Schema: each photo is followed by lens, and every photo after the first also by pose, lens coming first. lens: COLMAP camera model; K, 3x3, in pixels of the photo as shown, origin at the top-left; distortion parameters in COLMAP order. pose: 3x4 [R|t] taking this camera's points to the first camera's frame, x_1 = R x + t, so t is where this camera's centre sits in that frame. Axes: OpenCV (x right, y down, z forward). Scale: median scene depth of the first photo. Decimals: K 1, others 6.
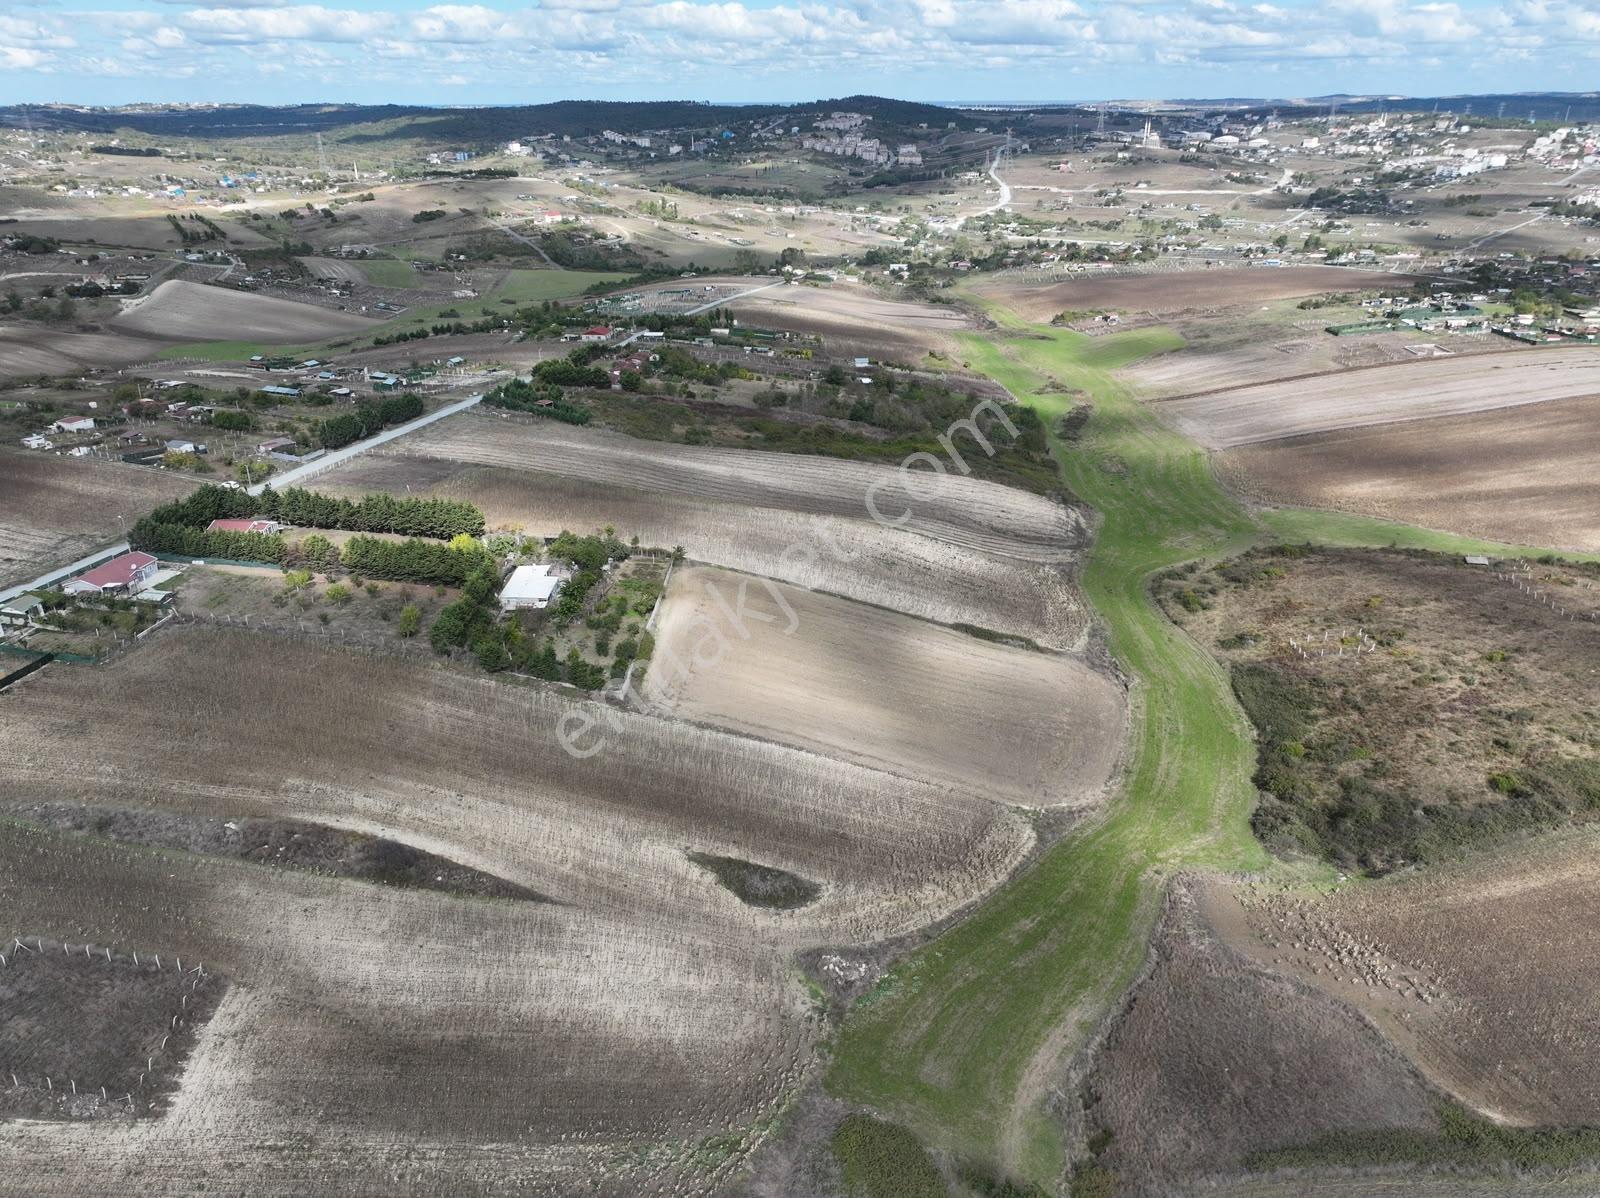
lens RADIAL K [[1125.6, 0, 795.6], [0, 1125.6, 589.1], [0, 0, 1]] dist [-0.004744, 0.022542]
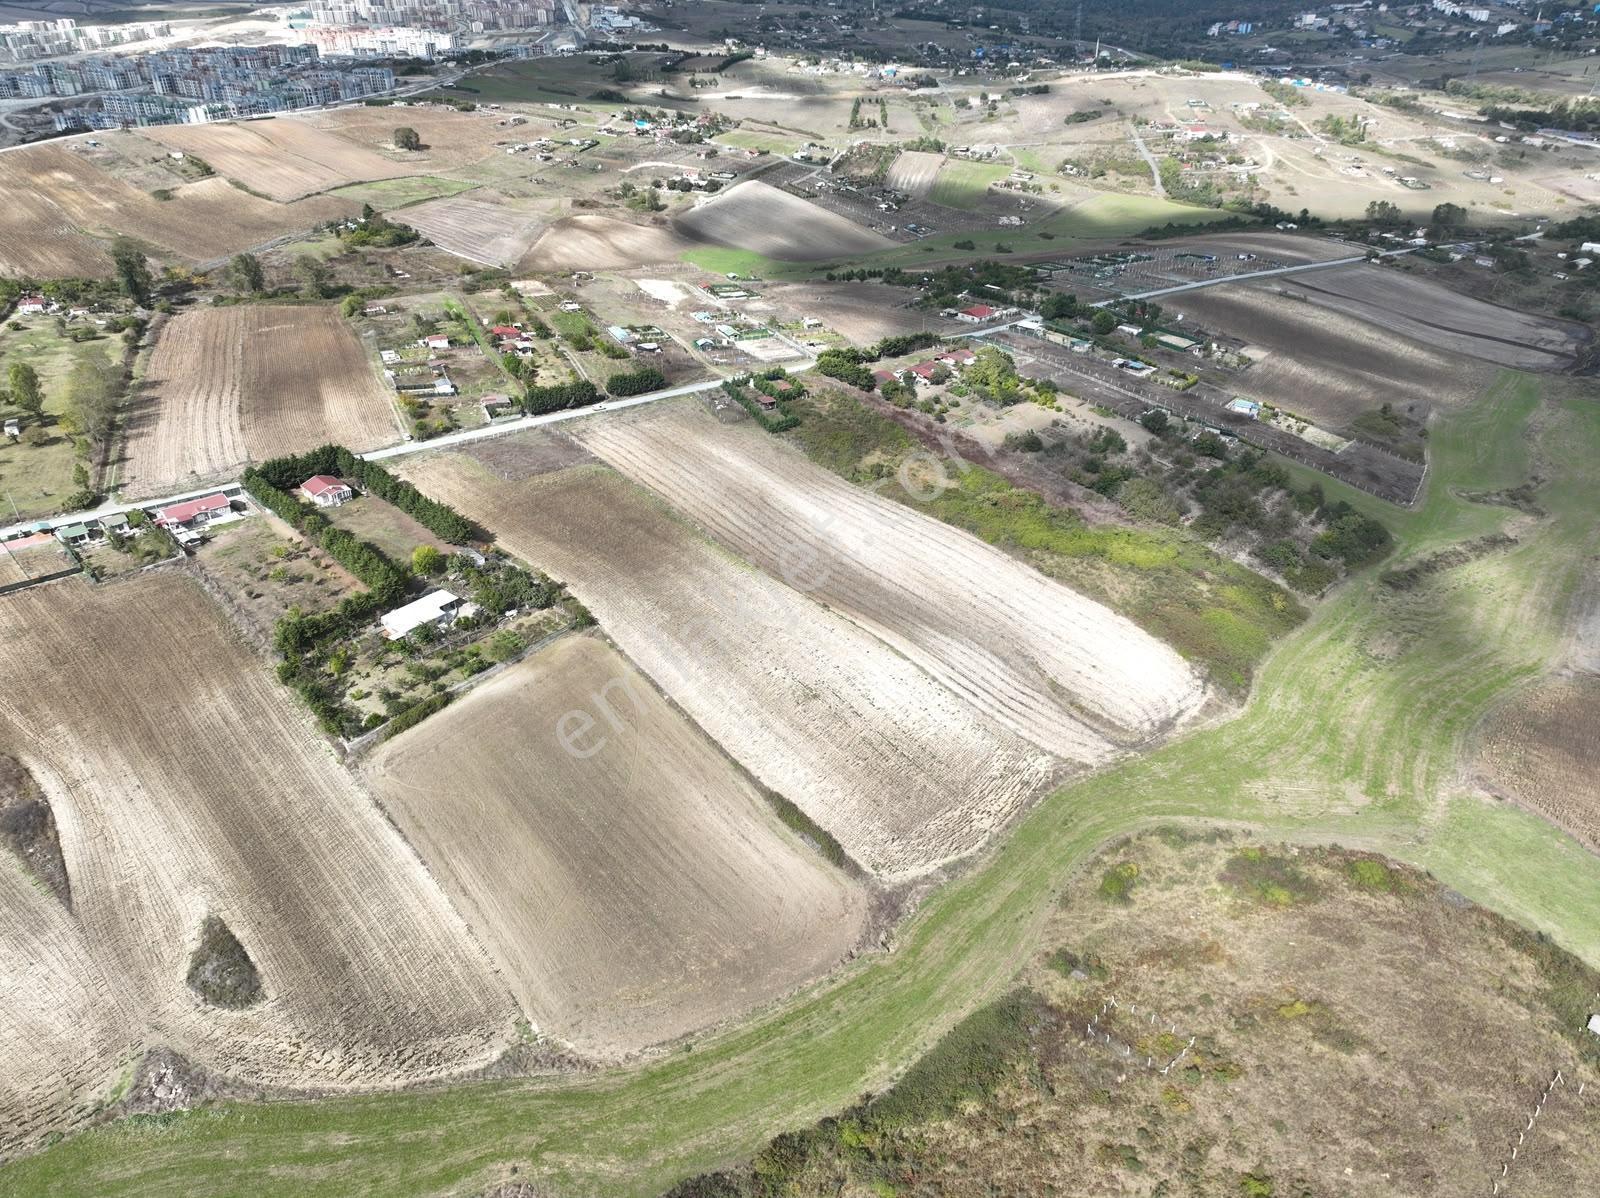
lens RADIAL K [[1125.6, 0, 799.8], [0, 1125.6, 595.2], [0, 0, 1]] dist [-0.004744, 0.022542]
pose [[0.776823, 0.317897, -0.543587, 0.300739], [-0.250552, 0.947985, 0.196338, -0.152218], [0.577728, -0.016323, 0.816066, 0.138670]]
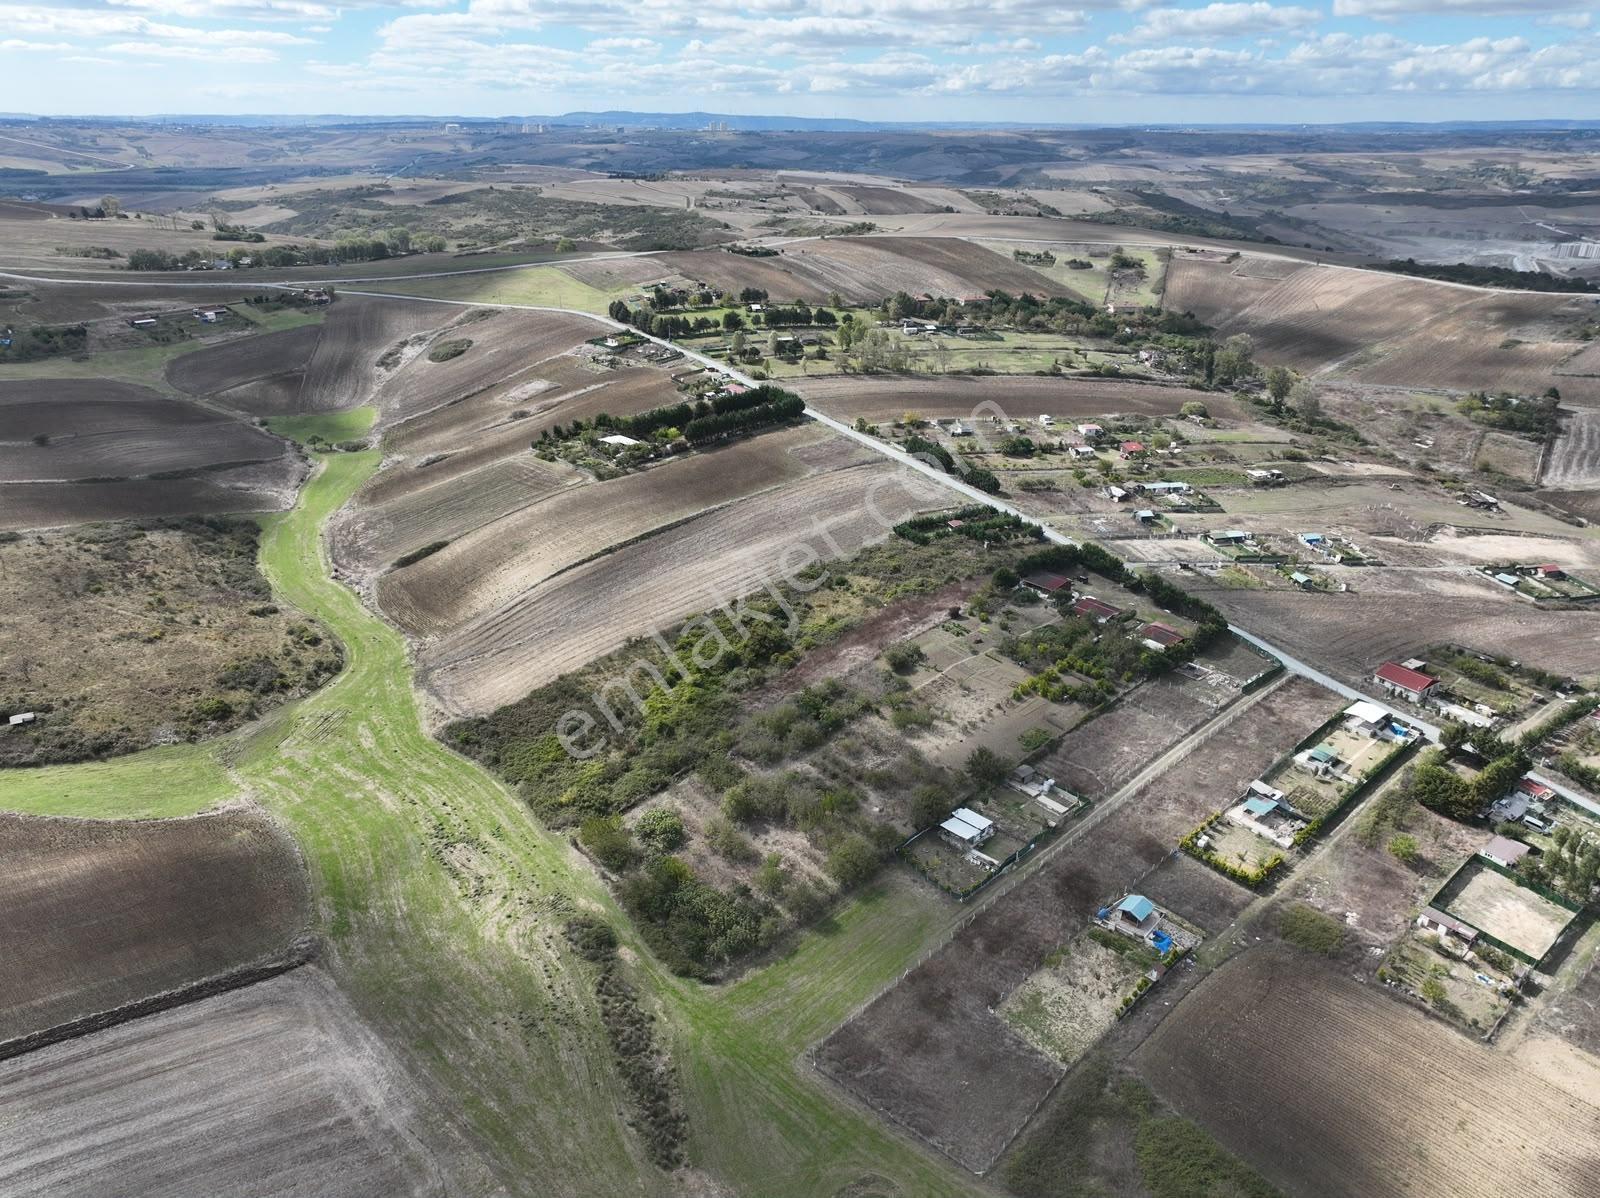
lens RADIAL K [[1125.6, 0, 803.1], [0, 1125.6, 602.3], [0, 0, 1]] dist [-0.004744, 0.022542]
pose [[-0.731152, 0.267143, -0.627735, 0.403188], [-0.281917, 0.719591, 0.634596, -0.538504], [0.621240, 0.640955, -0.450818, 1.053018]]
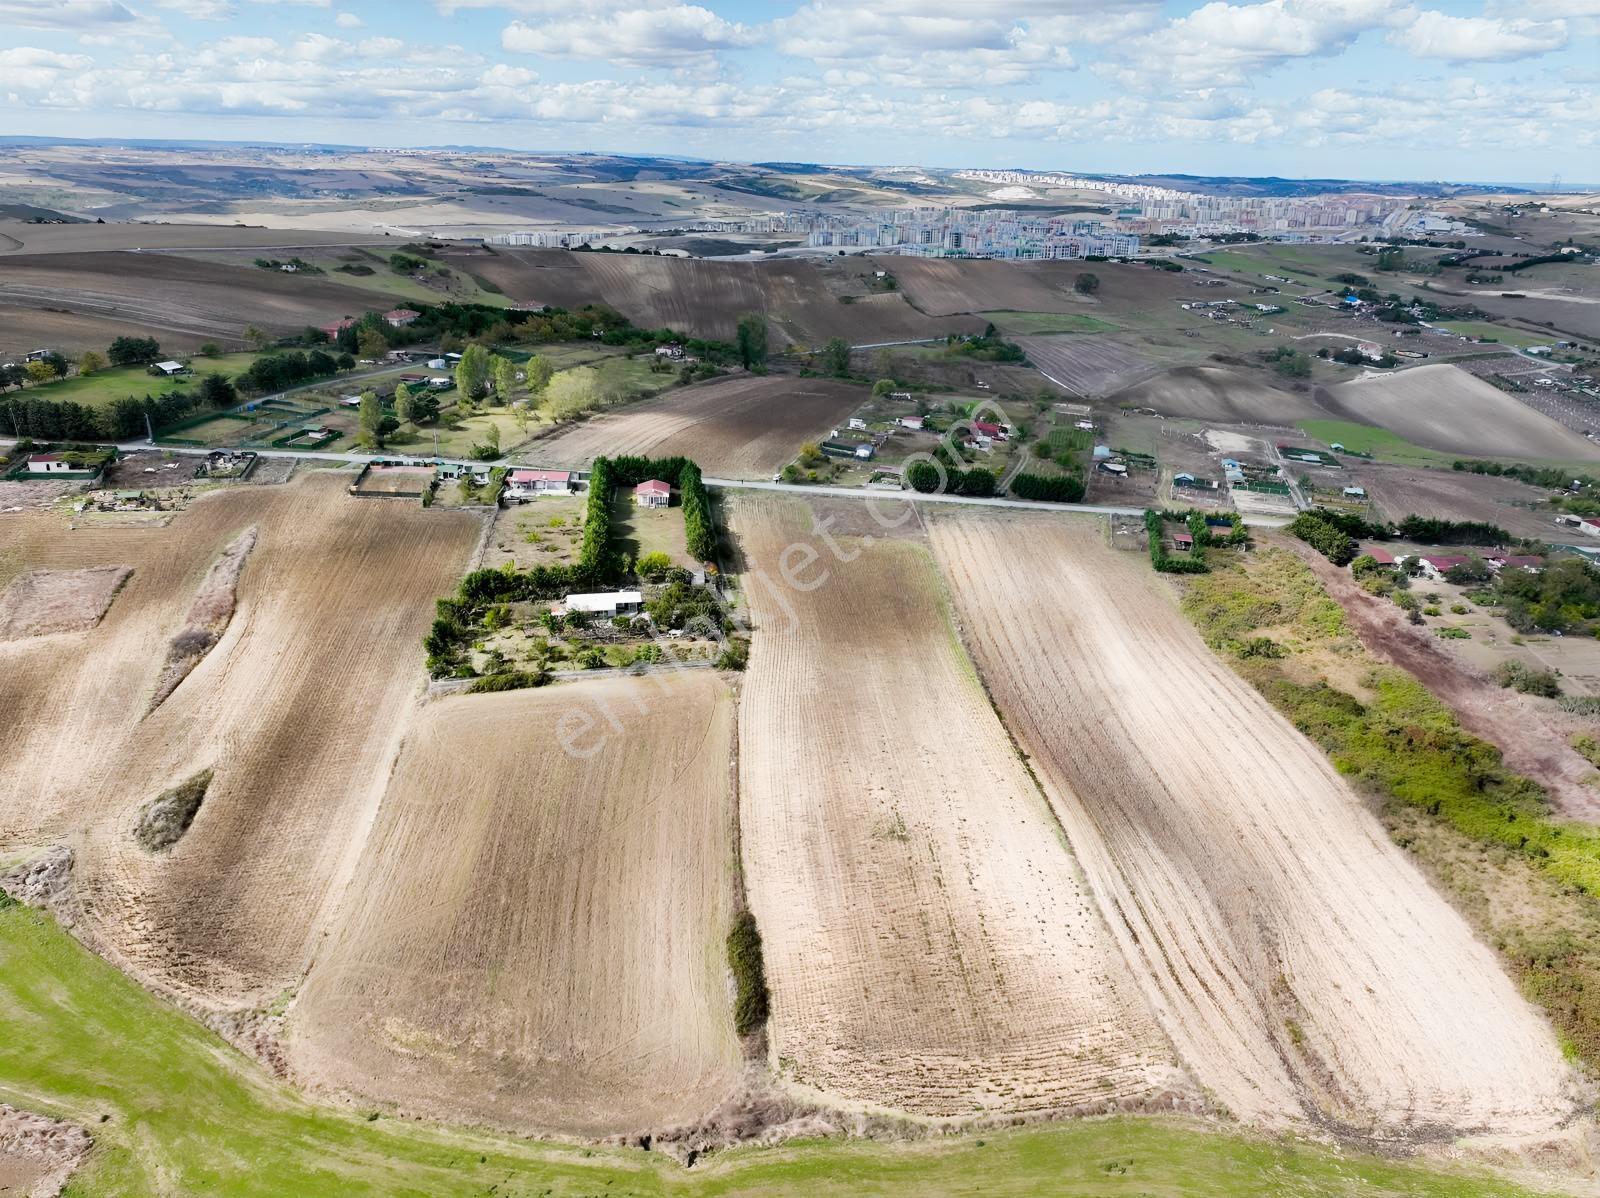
lens RADIAL K [[1125.6, 0, 799.8], [0, 1125.6, 600.7], [0, 0, 1]] dist [-0.004744, 0.022542]
pose [[0.199231, 0.366873, -0.908687, 0.354059], [-0.413993, 0.871975, 0.261283, -0.166298], [0.888210, 0.324134, 0.325607, 0.372738]]
